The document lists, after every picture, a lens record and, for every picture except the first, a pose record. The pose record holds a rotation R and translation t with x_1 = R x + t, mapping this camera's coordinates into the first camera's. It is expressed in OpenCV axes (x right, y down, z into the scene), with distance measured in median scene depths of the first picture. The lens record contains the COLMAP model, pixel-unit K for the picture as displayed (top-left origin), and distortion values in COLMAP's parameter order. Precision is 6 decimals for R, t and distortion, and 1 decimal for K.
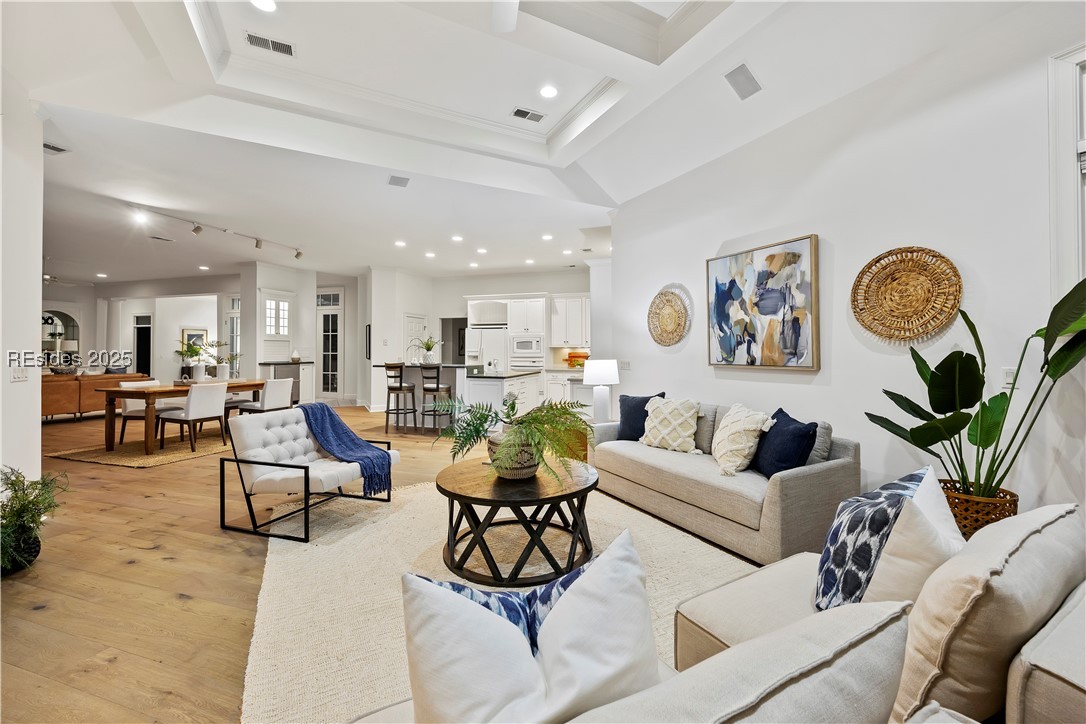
lens RADIAL K [[438.2, 0, 554.4], [0, 438.2, 347.4], [0, 0, 1]] dist [-0.003569, 0.002083]
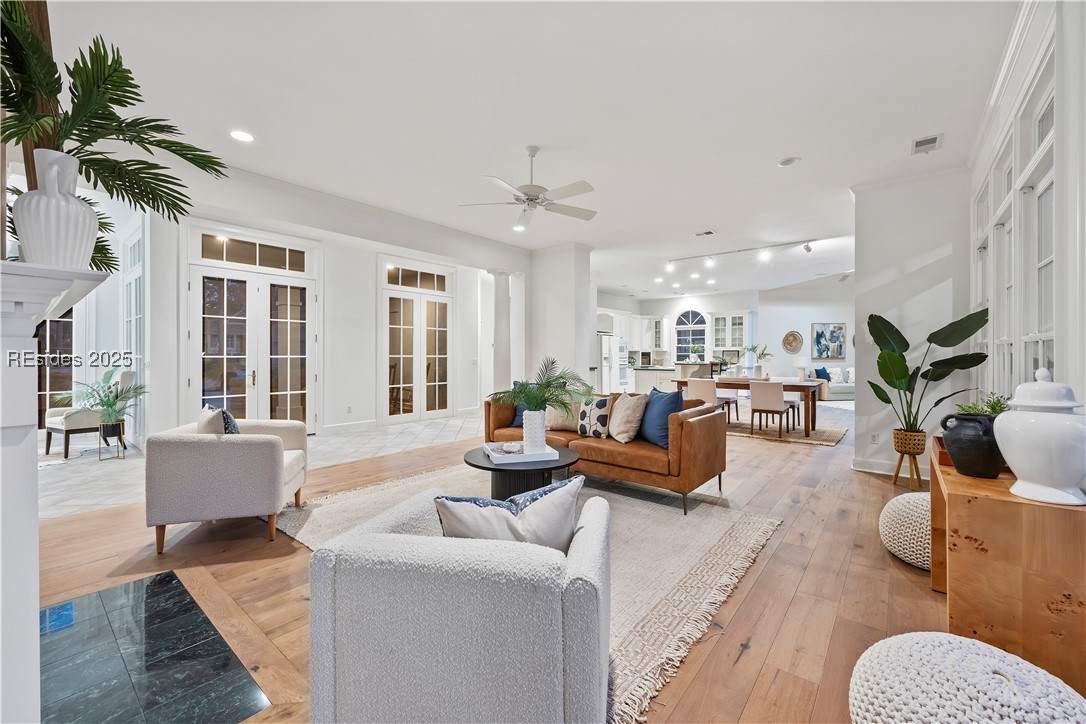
lens RADIAL K [[438.2, 0, 542.4], [0, 438.2, 356.1], [0, 0, 1]] dist [-0.003569, 0.002083]
pose [[0.367572, -0.005266, 0.929980, -3.298674], [-0.006941, 0.999941, 0.008405, 0.015432], [-0.929969, -0.009545, 0.367514, 1.704011]]
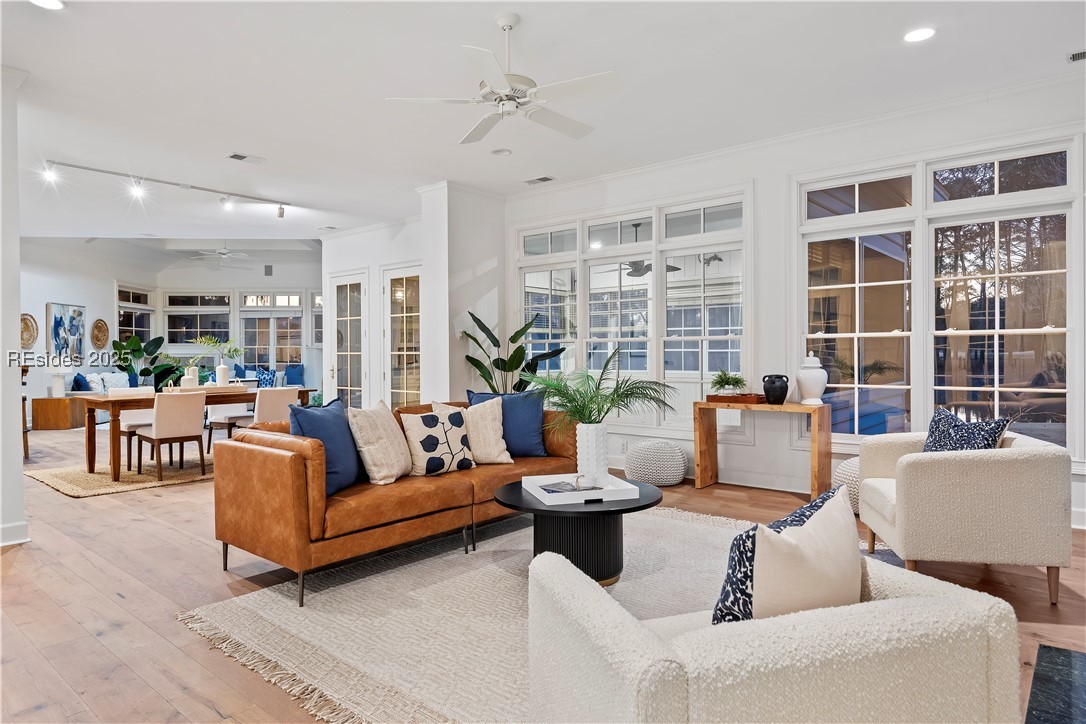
lens RADIAL K [[652.1, 0, 555.2], [0, 652.1, 355.0], [0, 0, 1]] dist [-0.013675, 0.006371]
pose [[-0.926839, 0.002128, 0.375453, -2.810290], [0.000573, 0.999991, -0.004254, 0.037558], [-0.375458, -0.003728, -0.926832, 2.883891]]
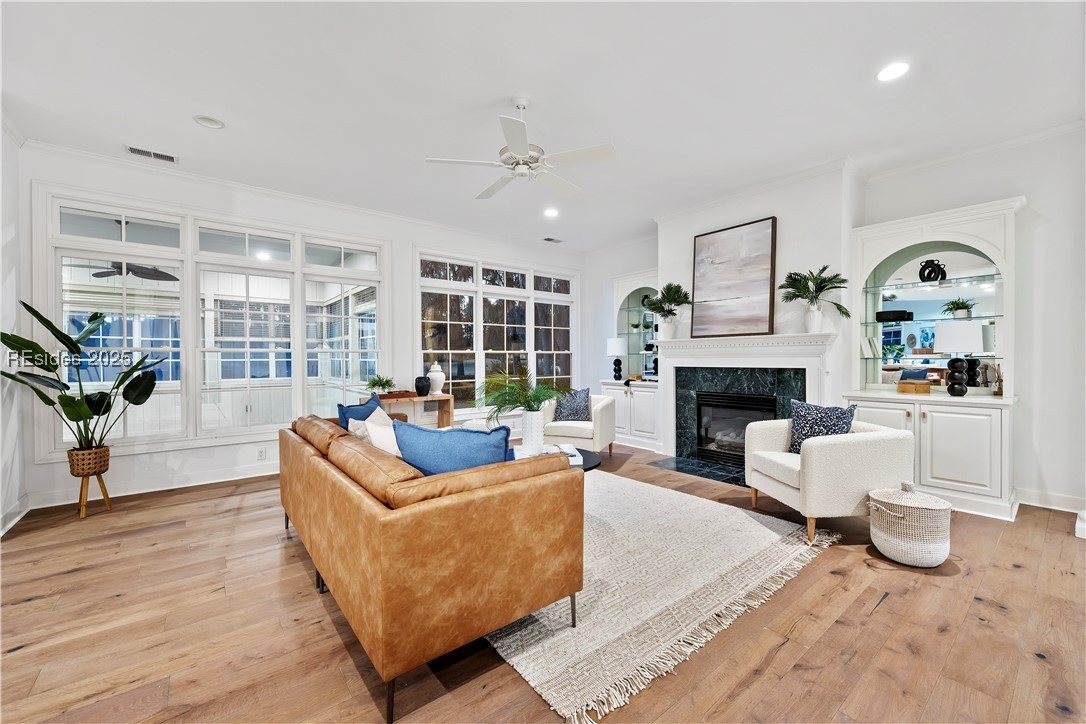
lens RADIAL K [[438.2, 0, 535.0], [0, 438.2, 355.8], [0, 0, 1]] dist [-0.003569, 0.002083]
pose [[-0.567107, -0.003772, -0.823635, -1.803171], [0.010993, 0.999866, -0.012149, 0.027695], [0.823571, -0.015944, -0.566990, 2.532809]]
